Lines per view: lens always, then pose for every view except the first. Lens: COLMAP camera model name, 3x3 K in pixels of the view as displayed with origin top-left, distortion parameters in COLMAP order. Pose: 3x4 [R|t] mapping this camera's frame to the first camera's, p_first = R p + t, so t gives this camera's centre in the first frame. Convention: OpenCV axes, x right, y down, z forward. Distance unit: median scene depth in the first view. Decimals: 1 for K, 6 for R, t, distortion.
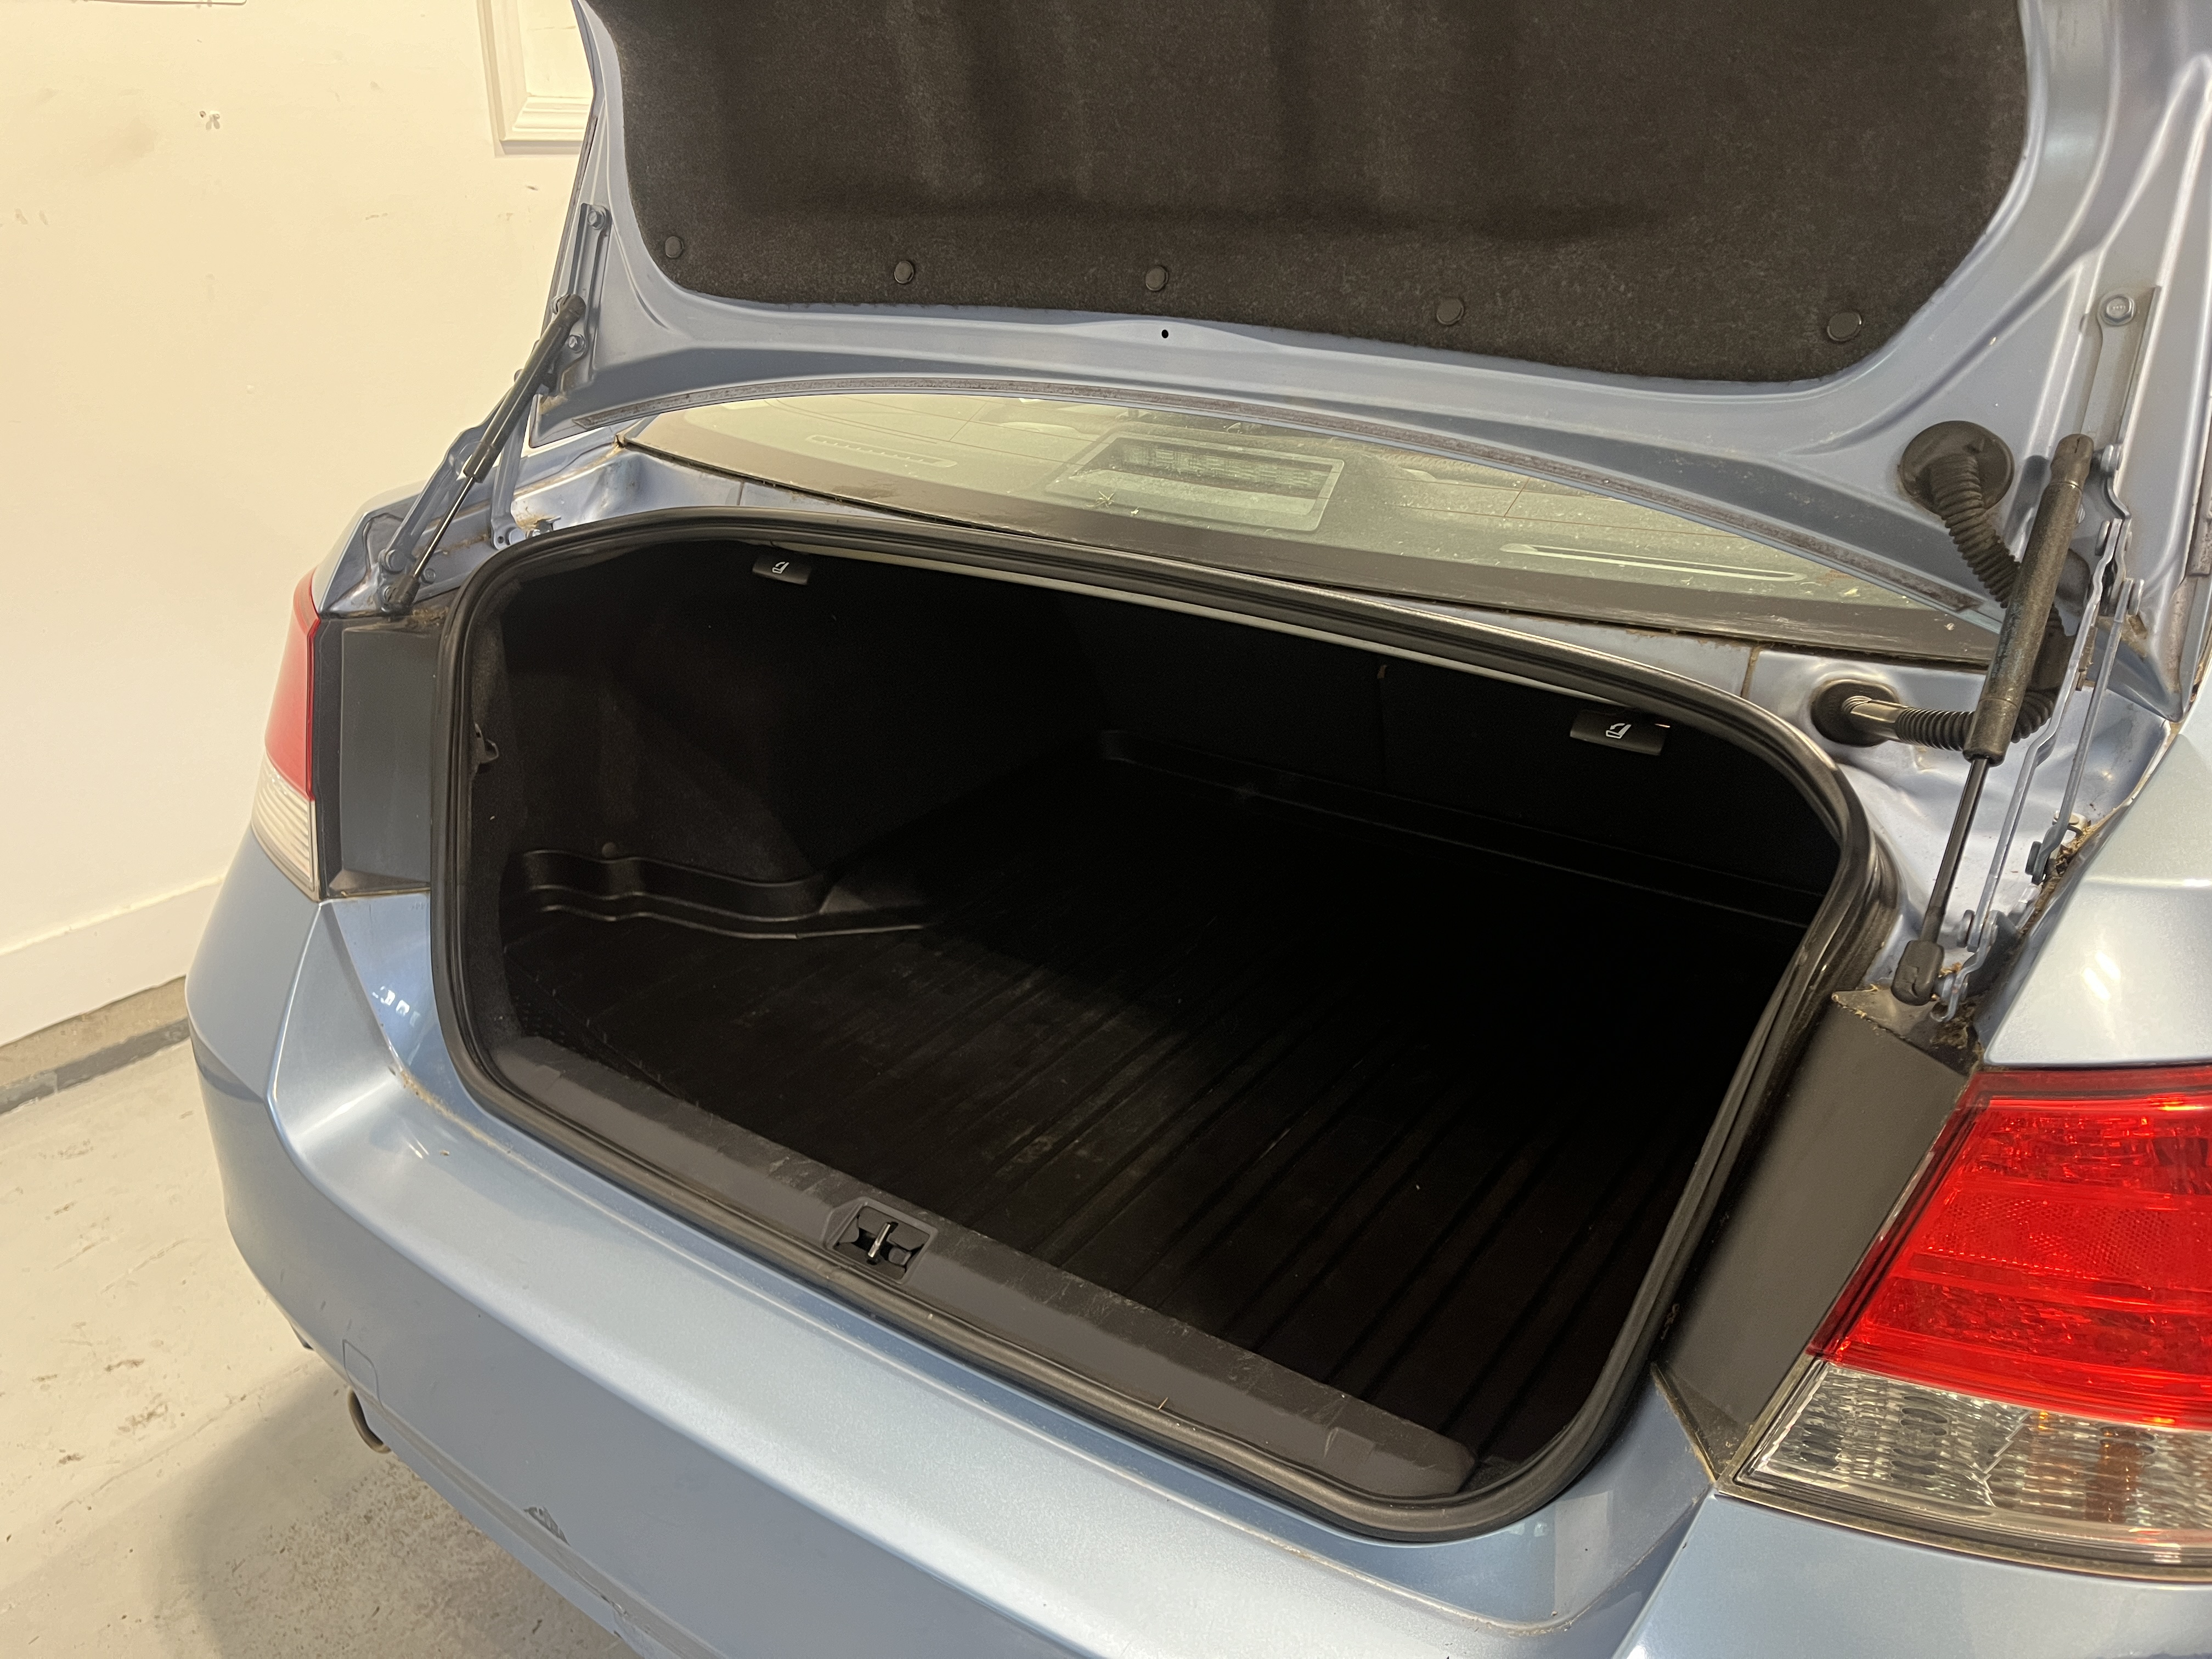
lens RADIAL K [[1691.8, 0, 1075.7], [0, 1691.8, 849.5], [0, 0, 1]] dist [0.086479, -0.114245]
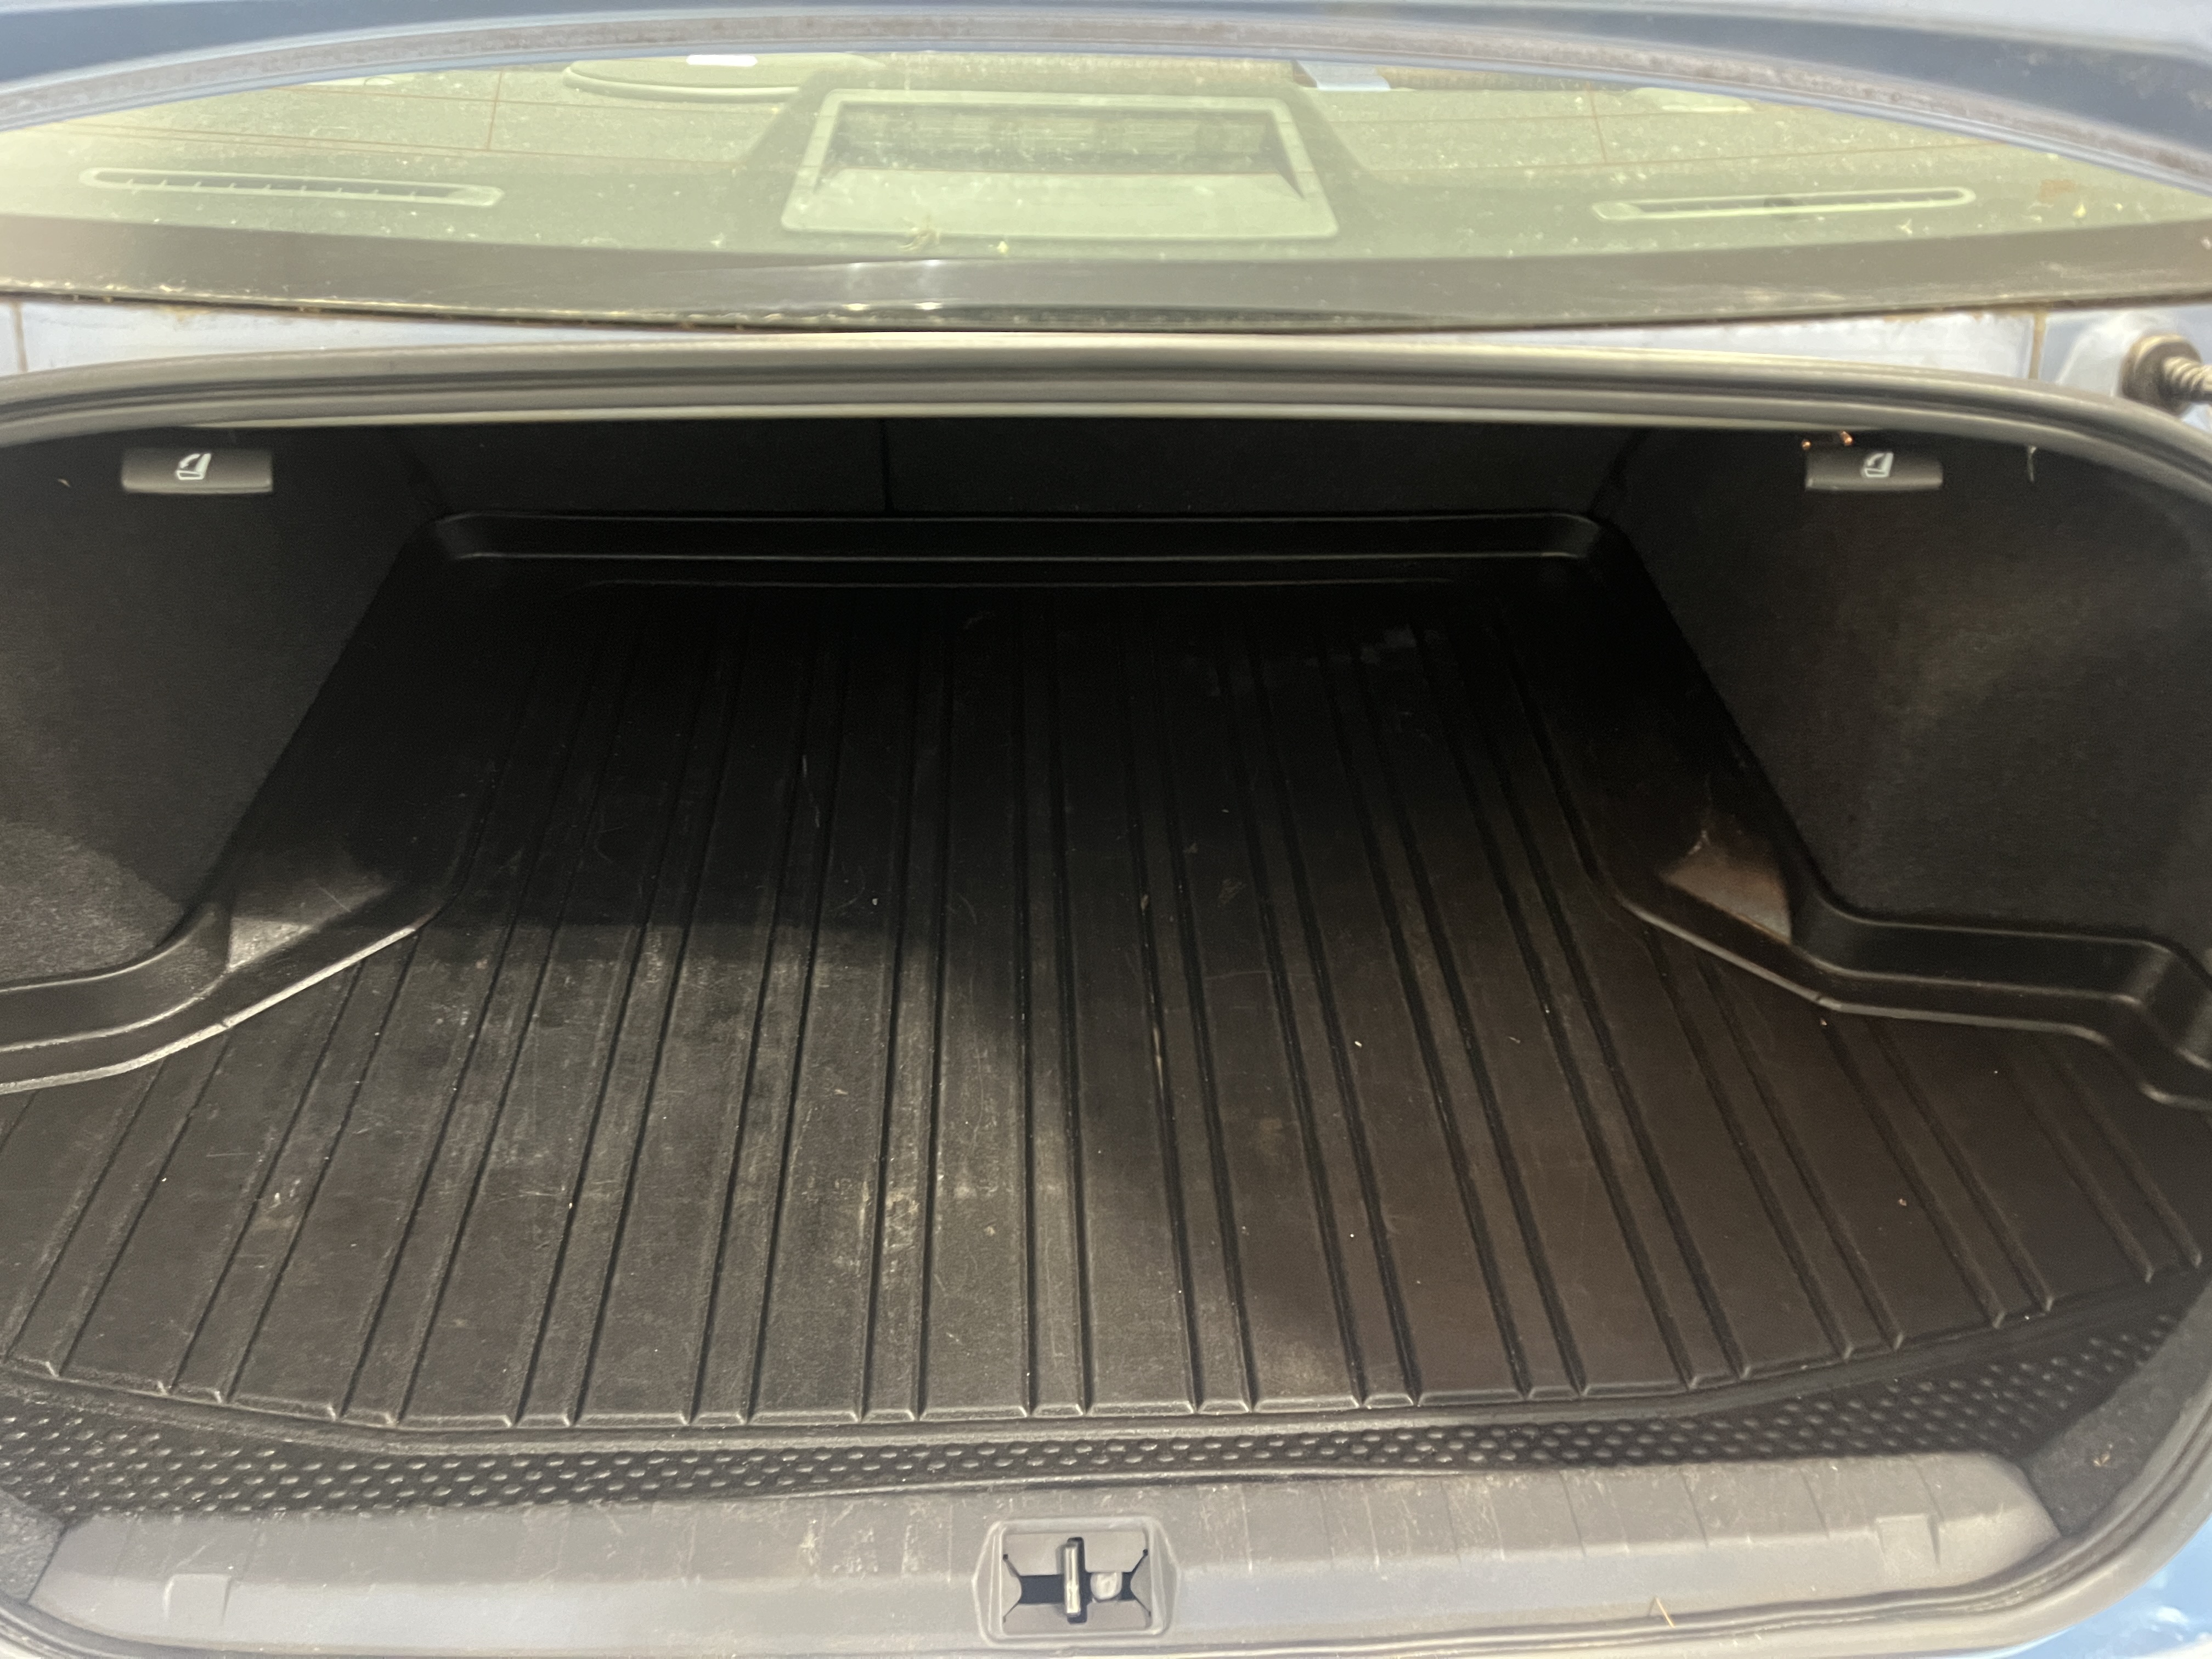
lens RADIAL K [[1691.8, 0, 1075.7], [0, 1691.8, 849.5], [0, 0, 1]] dist [0.086479, -0.114245]
pose [[0.787451, -0.362539, 0.498485, -0.229488], [0.226015, 0.922234, 0.313691, -0.142590], [-0.573445, -0.134351, 0.808153, 0.383464]]
